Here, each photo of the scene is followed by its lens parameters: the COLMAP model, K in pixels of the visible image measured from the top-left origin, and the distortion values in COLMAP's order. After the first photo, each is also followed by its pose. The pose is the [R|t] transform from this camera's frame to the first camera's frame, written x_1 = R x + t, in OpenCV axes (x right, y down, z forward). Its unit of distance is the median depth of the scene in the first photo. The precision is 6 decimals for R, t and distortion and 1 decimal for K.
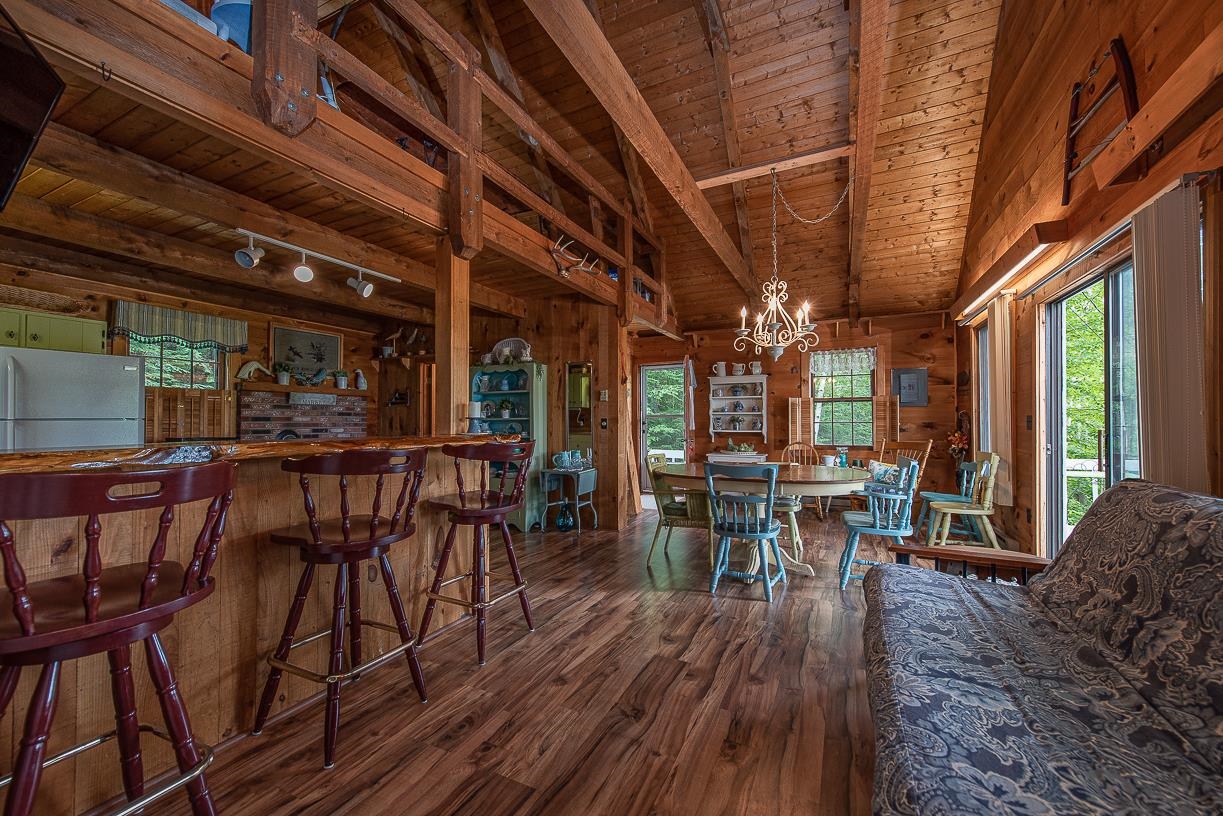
lens RADIAL K [[480.2, 0, 610.4], [0, 480.2, 407.6], [0, 0, 1]] dist [0.004184, -0.000926]
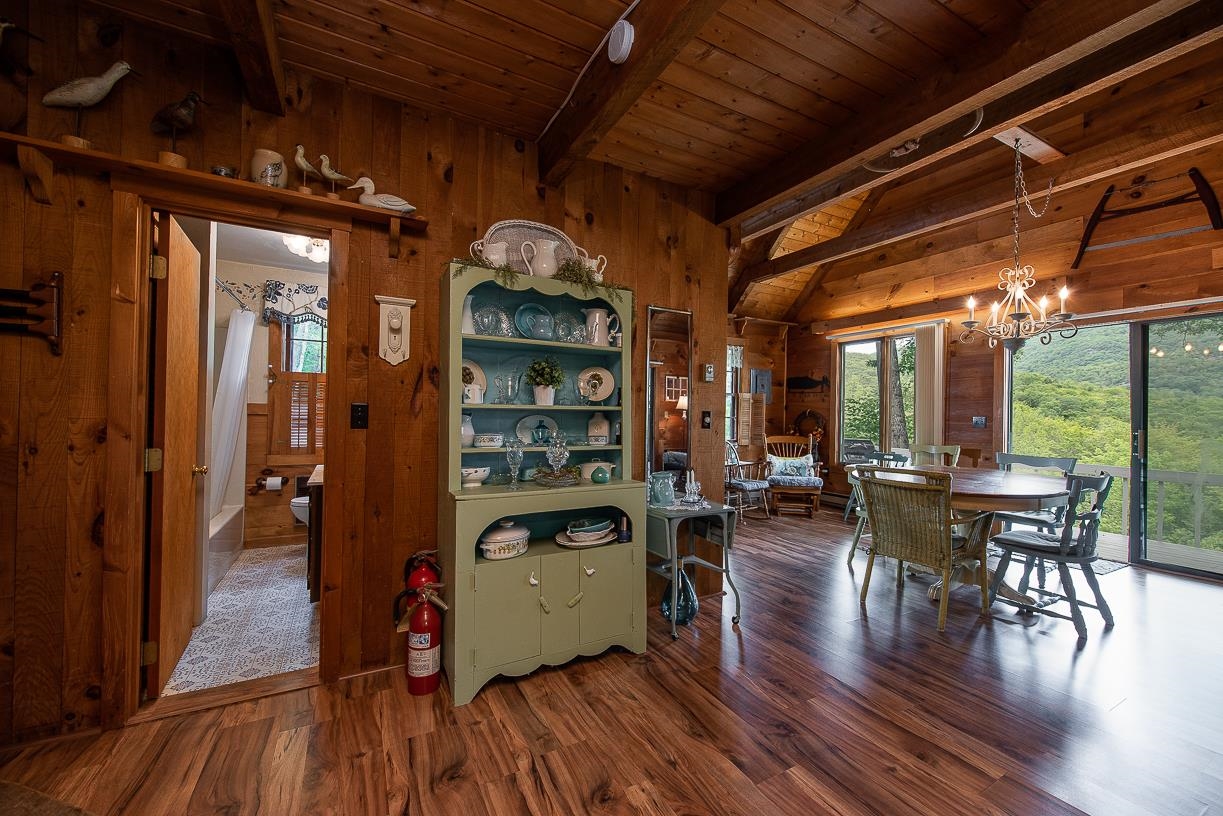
lens RADIAL K [[480.2, 0, 610.1], [0, 480.2, 414.6], [0, 0, 1]] dist [0.004184, -0.000926]
pose [[0.568332, 0.013893, 0.822682, -0.696566], [-0.032364, 0.999461, 0.005480, 0.033315], [-0.822163, -0.029740, 0.568475, 0.923044]]
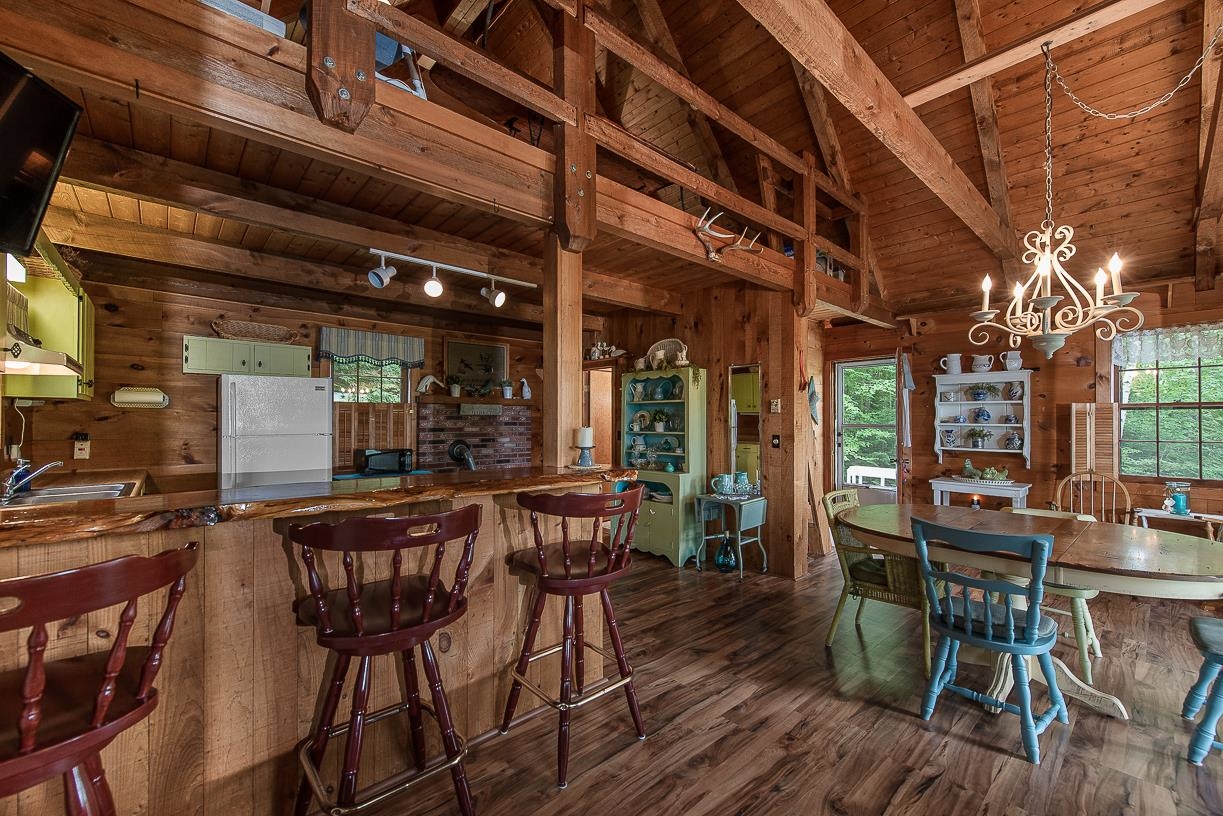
lens RADIAL K [[495.5, 0, 618.4], [0, 495.5, 413.8], [0, 0, 1]] dist [0.005822, -0.001849]
pose [[0.929413, -0.000518, -0.369040, 0.056888], [0.008185, 0.999782, 0.019210, -0.036544], [0.368949, -0.020875, 0.929215, 0.174945]]
